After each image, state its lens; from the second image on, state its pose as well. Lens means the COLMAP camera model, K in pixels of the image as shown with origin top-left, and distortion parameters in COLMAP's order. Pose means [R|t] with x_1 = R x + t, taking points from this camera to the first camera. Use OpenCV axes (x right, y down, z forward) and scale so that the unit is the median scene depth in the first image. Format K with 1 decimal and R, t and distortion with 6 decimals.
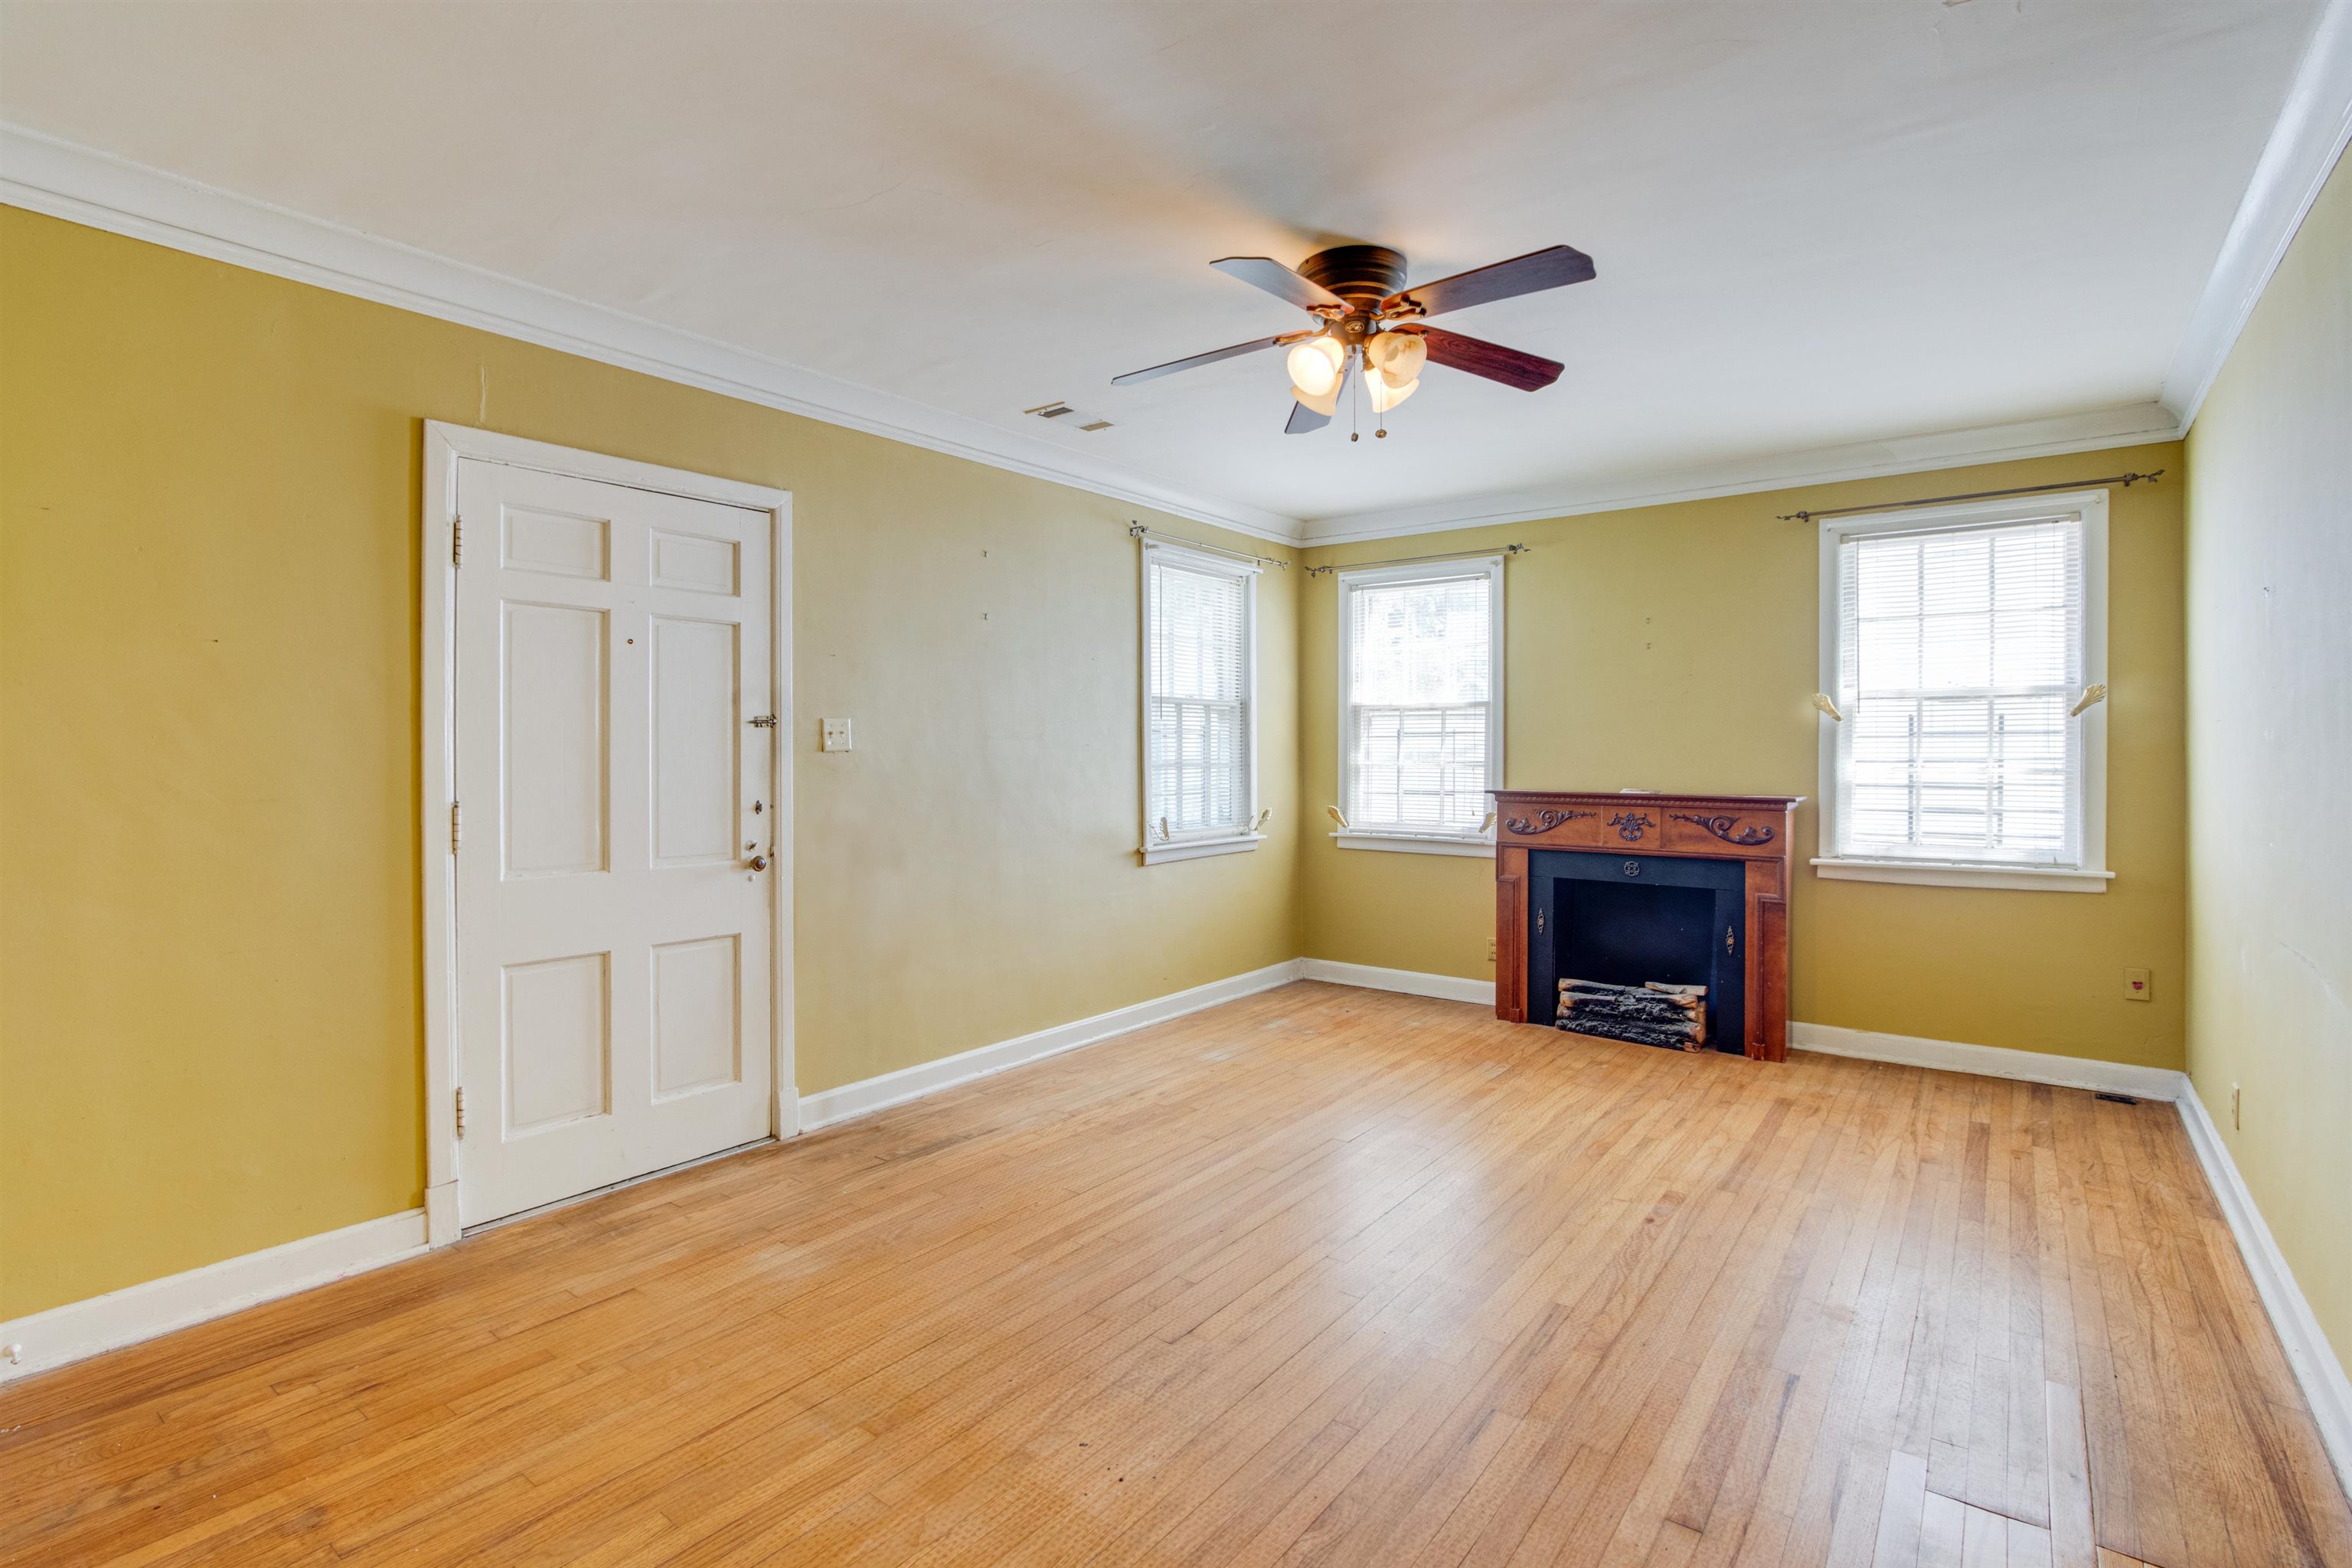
lens RADIAL K [[1097.8, 0, 1166.8], [0, 1097.8, 760.0], [0, 0, 1]] dist [-0.021505, 0.004082]
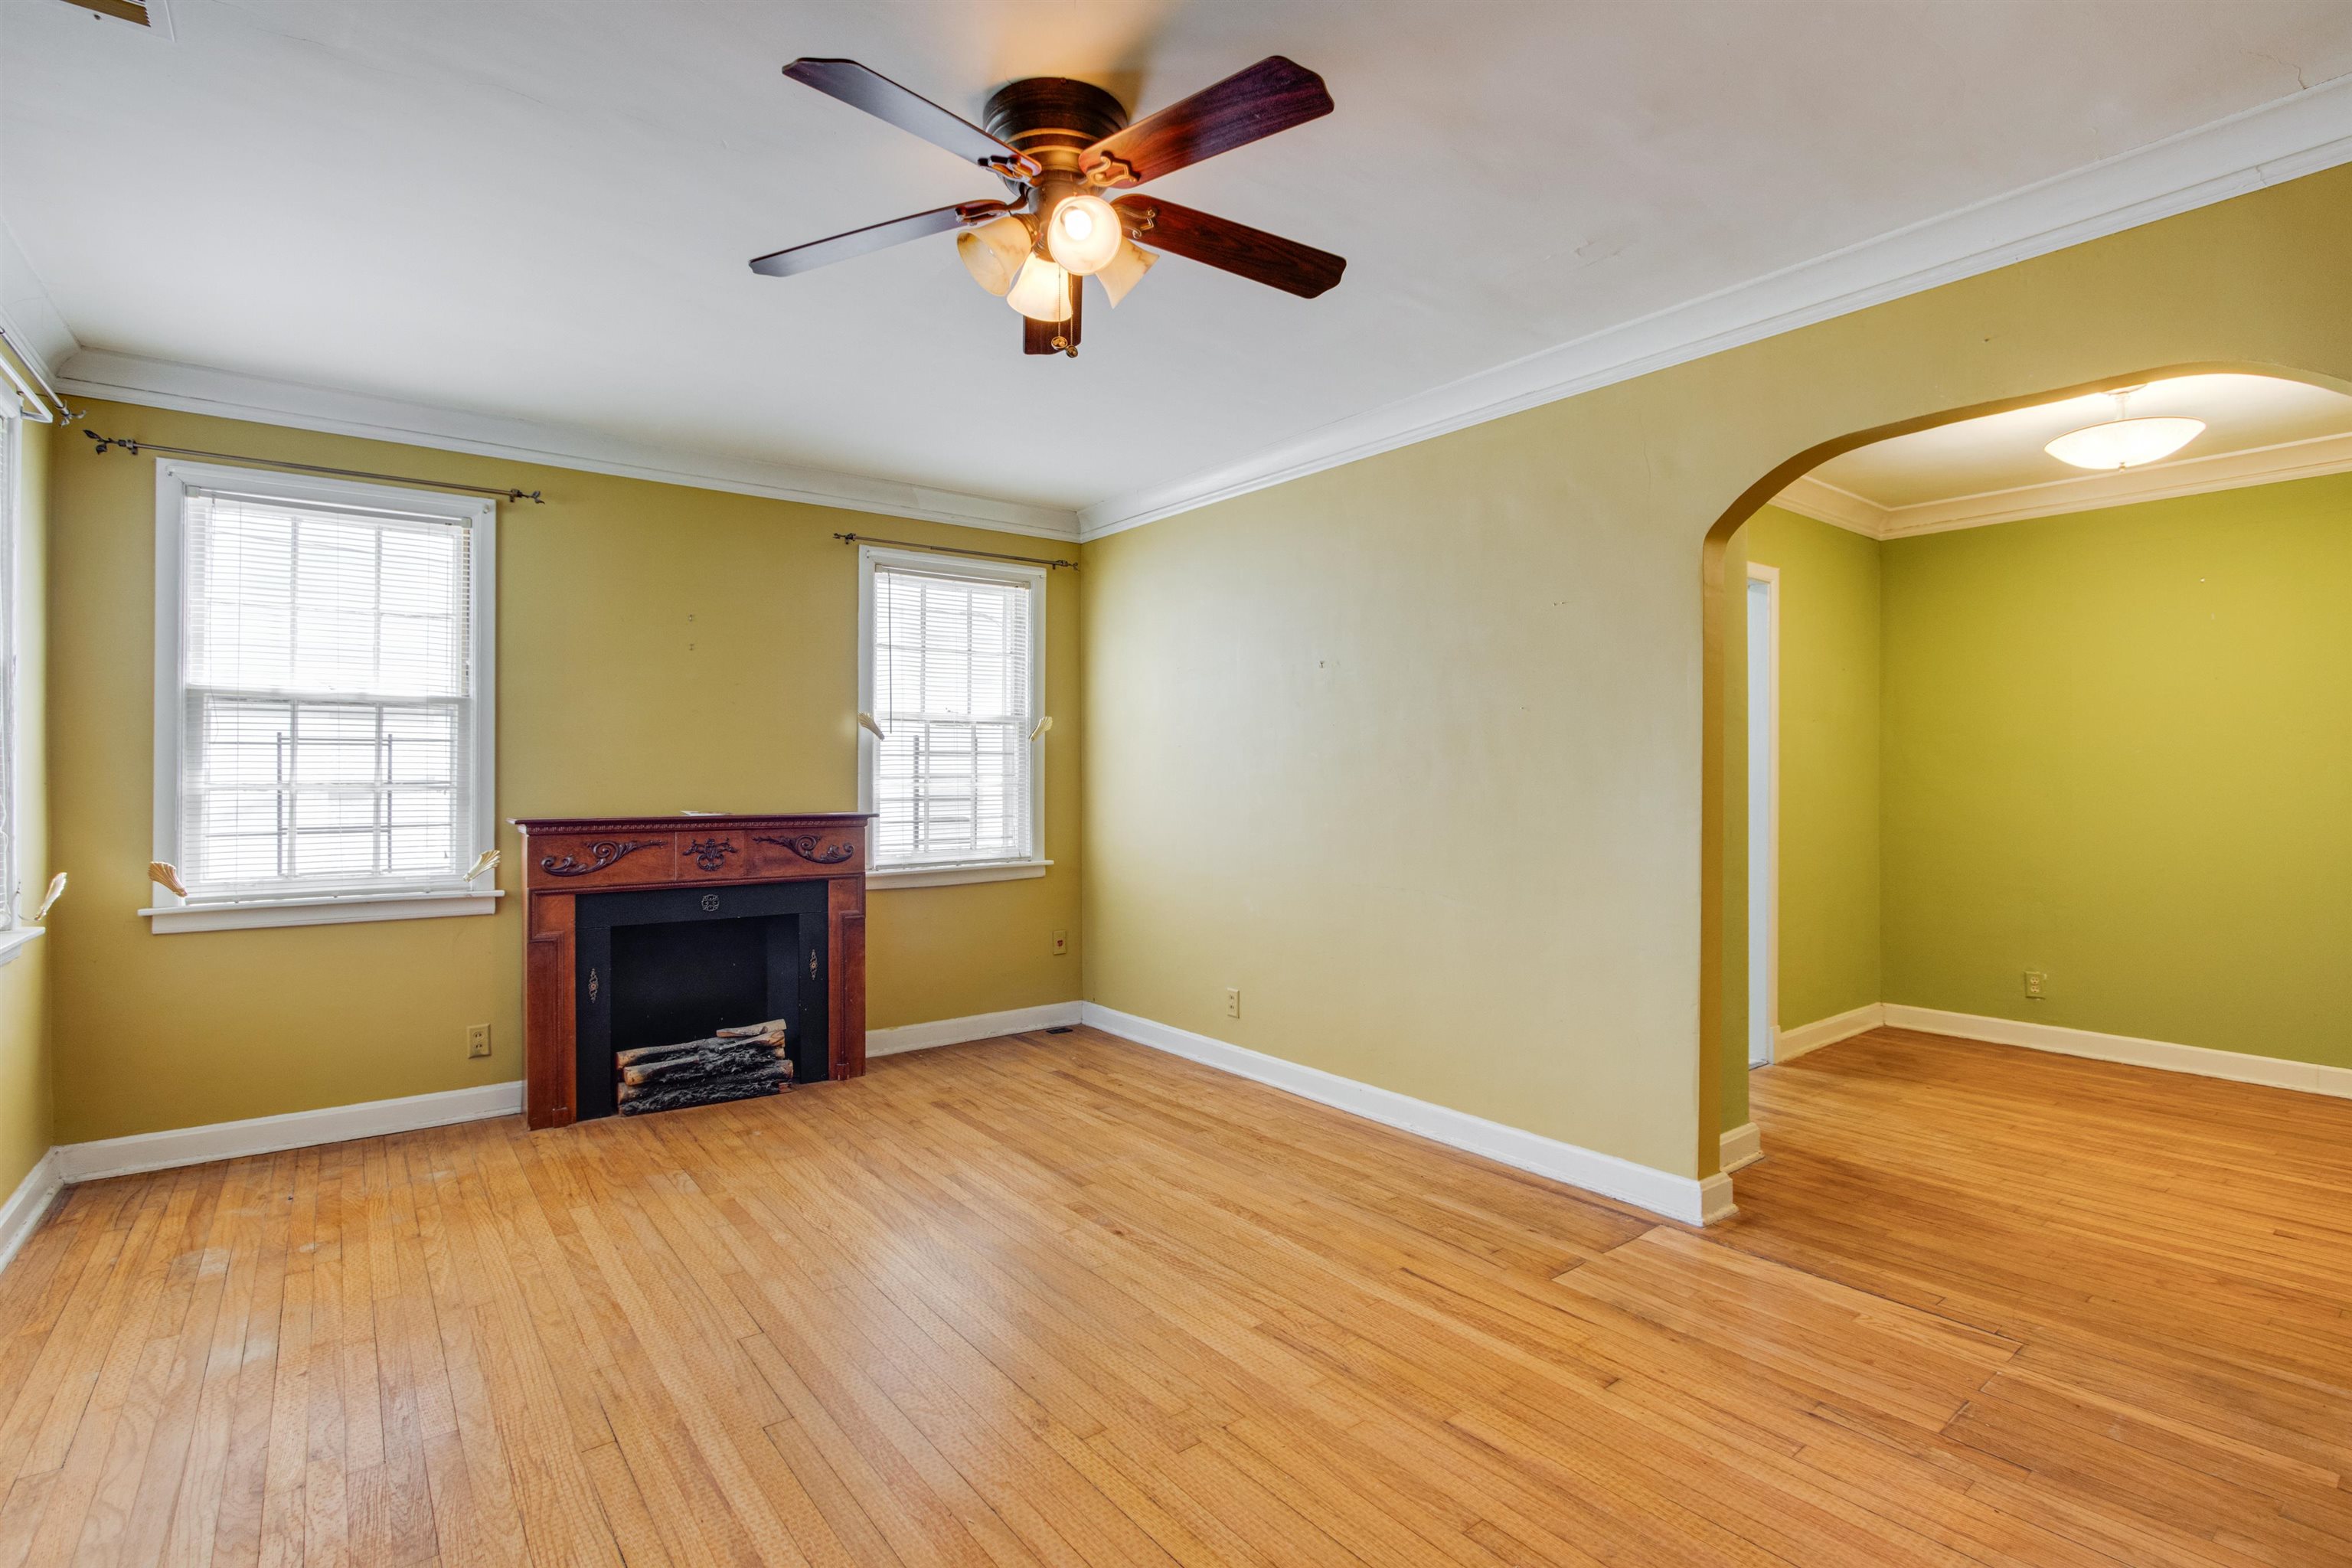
lens RADIAL K [[1097.8, 0, 1164.0], [0, 1097.8, 772.2], [0, 0, 1]] dist [-0.021505, 0.004082]
pose [[0.260663, 0.002744, 0.965426, -0.377859], [0.010437, 0.999930, -0.005660, 0.005840], [-0.965374, 0.011551, 0.260616, 0.512746]]
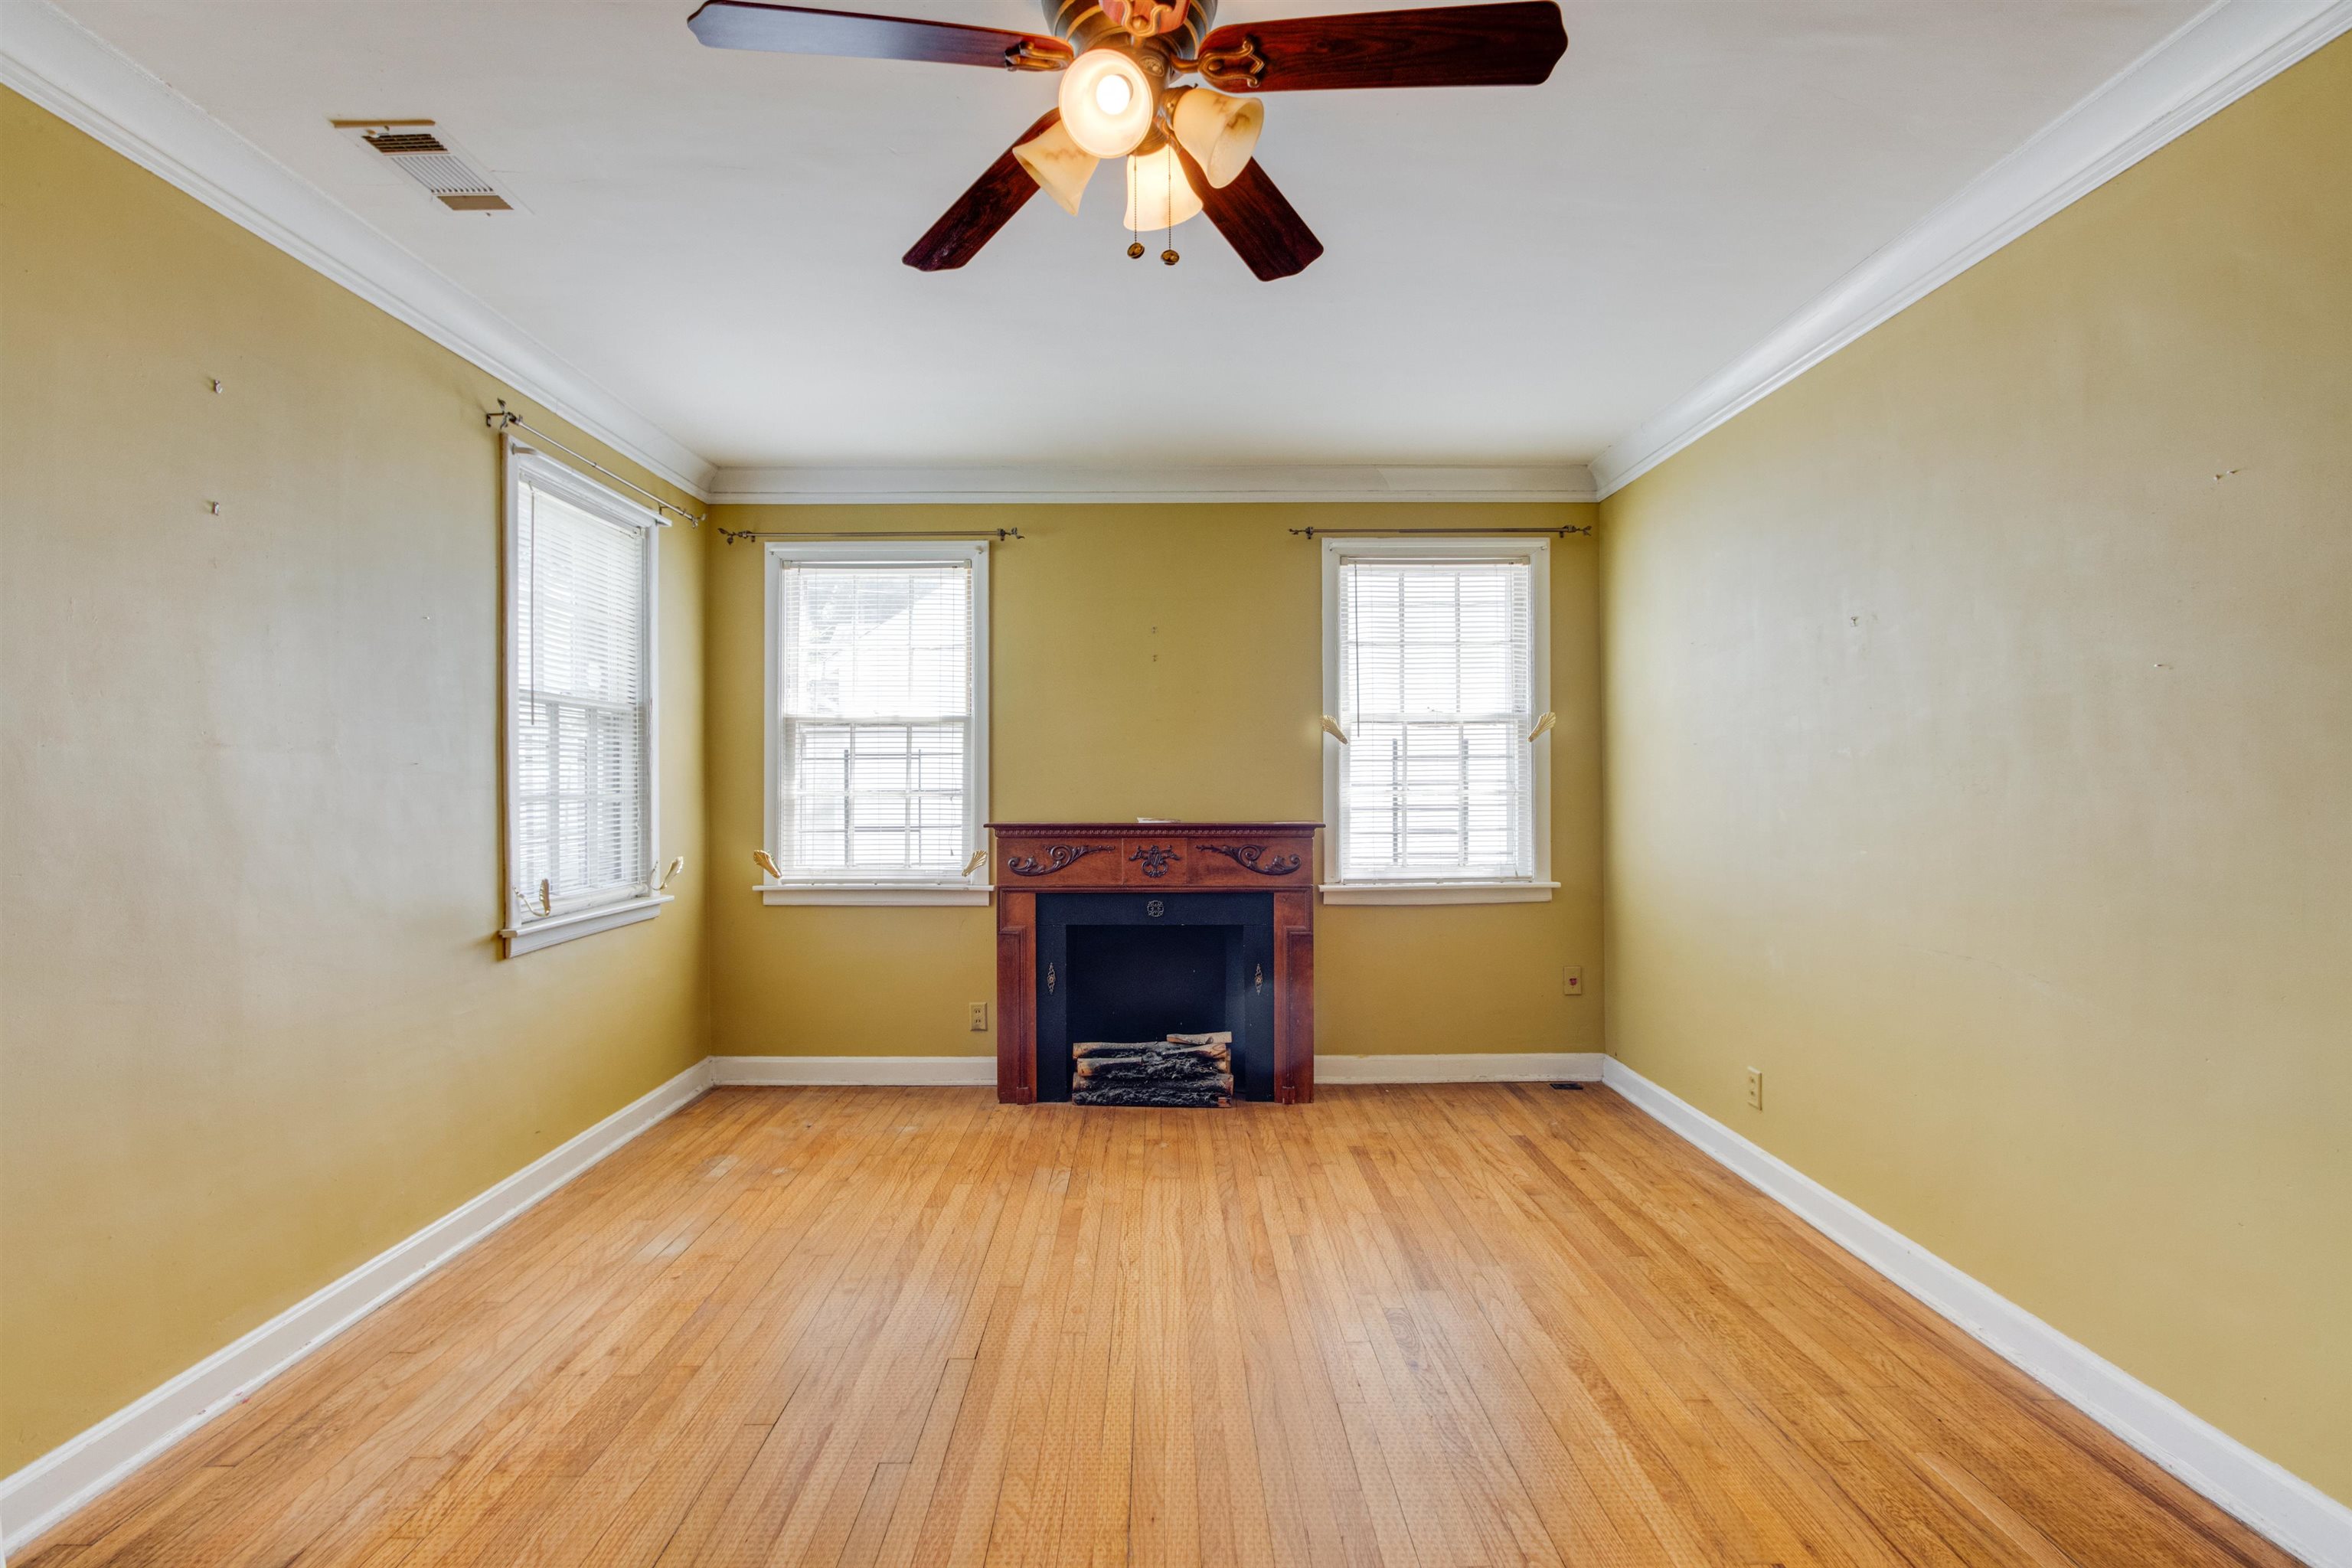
lens RADIAL K [[1097.8, 0, 1163.9], [0, 1097.8, 771.3], [0, 0, 1]] dist [-0.021505, 0.004082]
pose [[0.789291, 0.003365, 0.614010, -0.133351], [0.009847, 0.999787, -0.018136, 0.006368], [-0.613941, 0.020360, 0.789090, 0.356650]]
